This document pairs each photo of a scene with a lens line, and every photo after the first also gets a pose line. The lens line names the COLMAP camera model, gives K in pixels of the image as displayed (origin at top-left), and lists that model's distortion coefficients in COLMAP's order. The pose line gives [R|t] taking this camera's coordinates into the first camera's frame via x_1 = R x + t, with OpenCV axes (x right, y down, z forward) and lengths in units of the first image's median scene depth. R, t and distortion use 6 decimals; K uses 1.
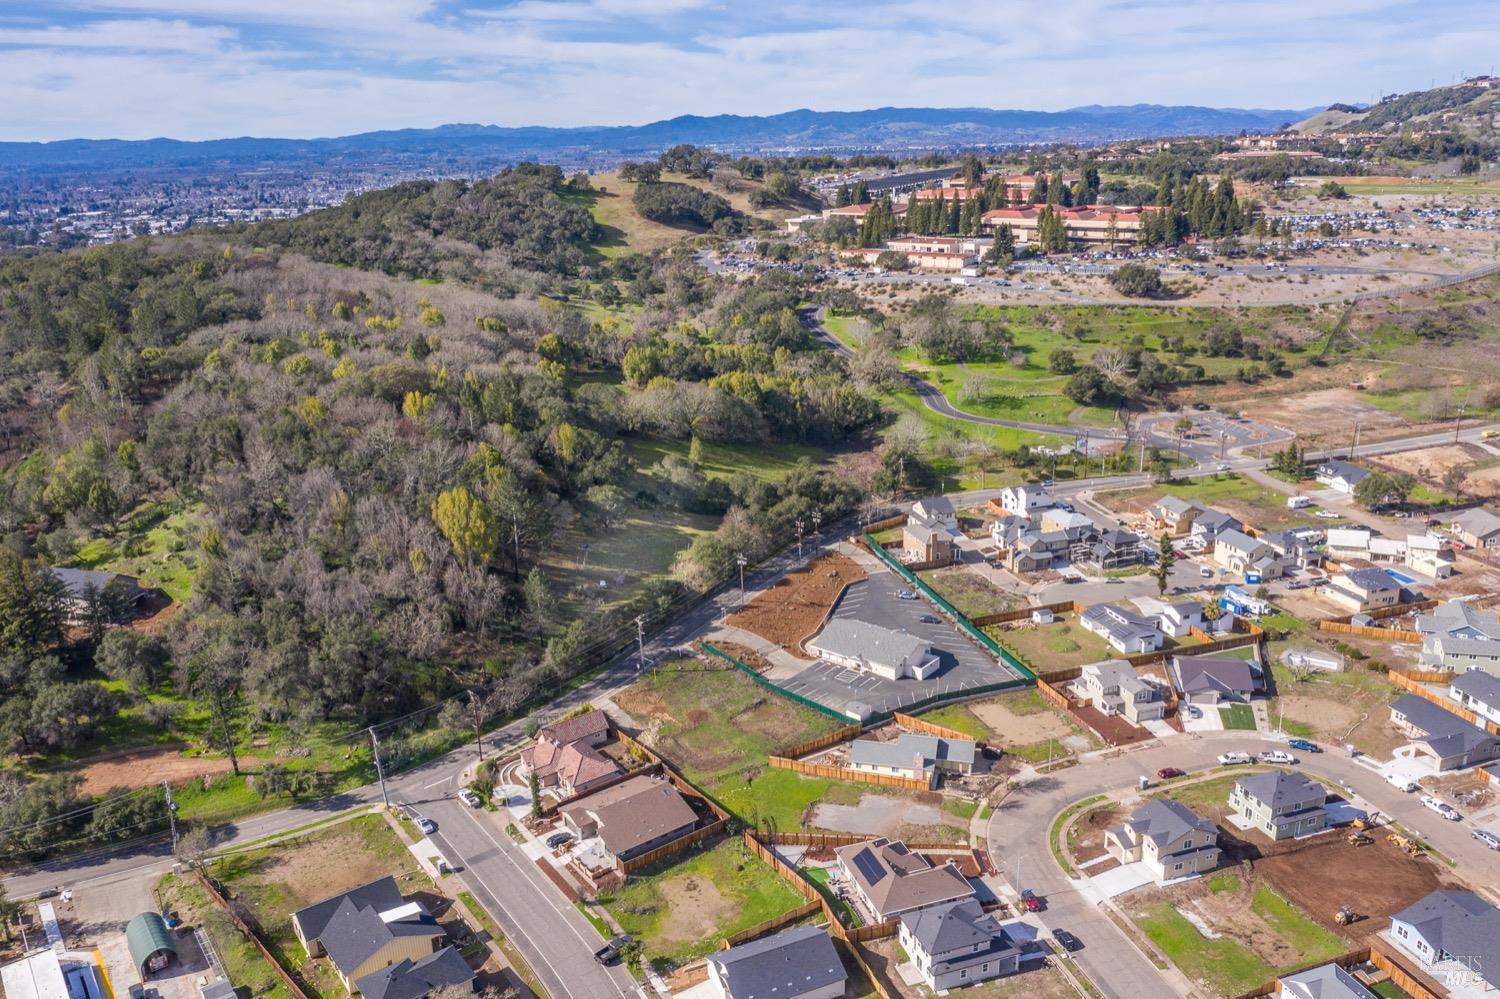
lens RADIAL K [[1170.6, 0, 751.6], [0, 1170.6, 495.7], [0, 0, 1]] dist [-0.024554, 0.002866]
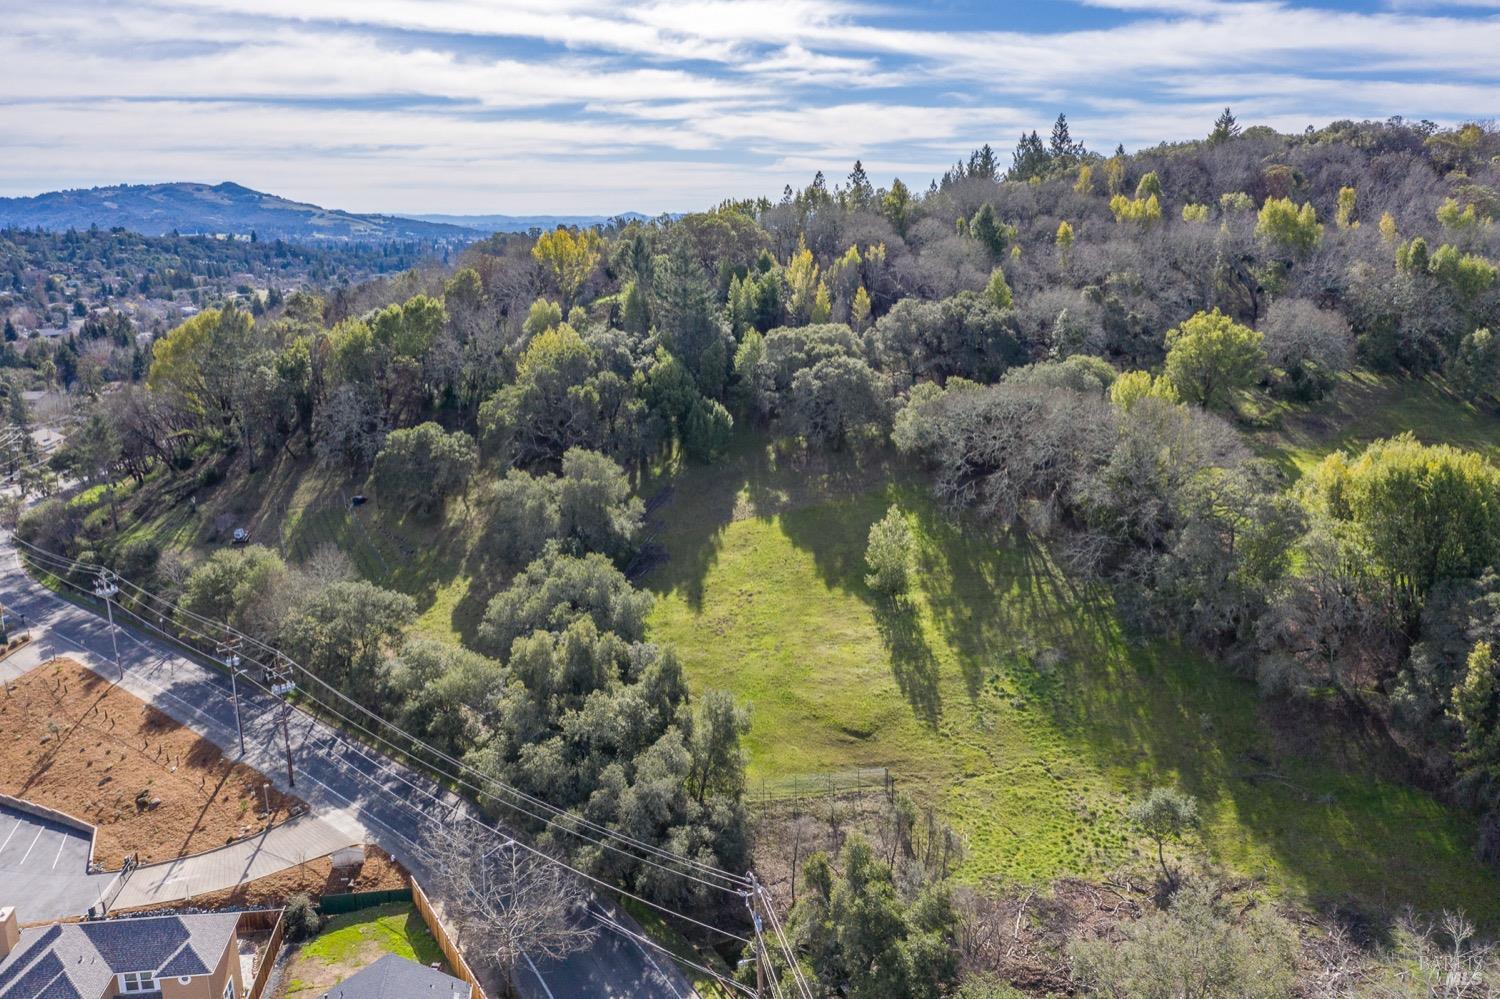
lens RADIAL K [[1170.6, 0, 748.5], [0, 1170.6, 508.6], [0, 0, 1]] dist [-0.024554, 0.002866]
pose [[-0.175001, 0.265498, -0.948096, 0.374731], [-0.282156, 0.909042, 0.306643, -0.185831], [0.943272, 0.321174, -0.084171, 1.258762]]
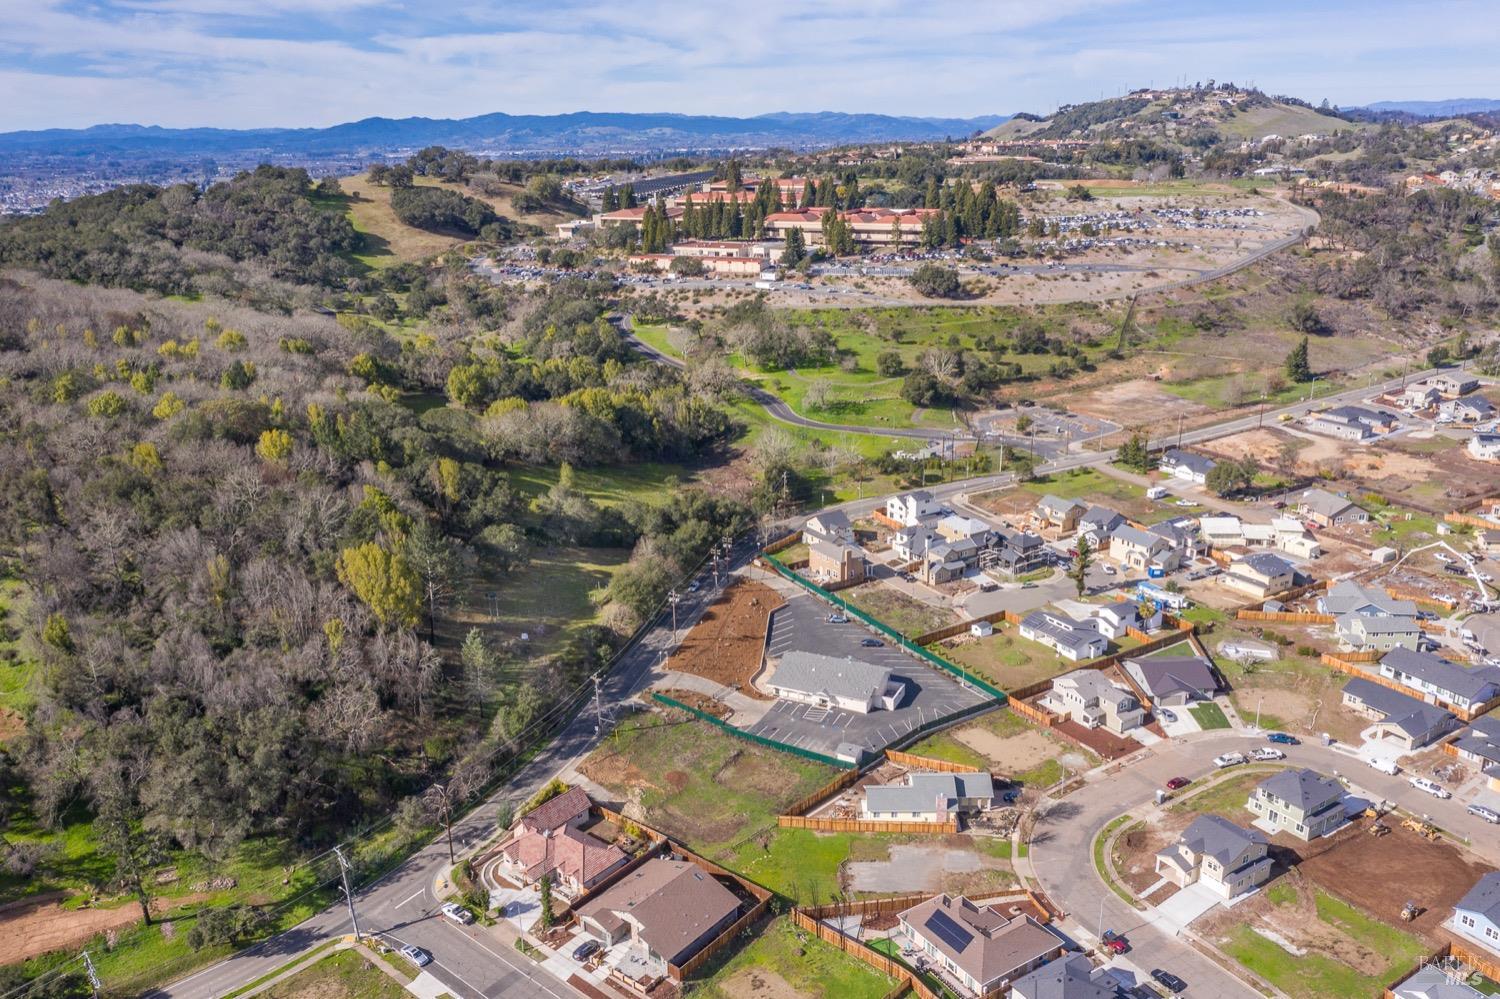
lens RADIAL K [[1170.6, 0, 750.2], [0, 1170.6, 496.9], [0, 0, 1]] dist [-0.024554, 0.002866]
pose [[0.969884, -0.062030, 0.235534, -0.159767], [0.062653, 0.998024, 0.004848, -0.023599], [-0.235369, 0.010055, 0.971854, 0.095327]]
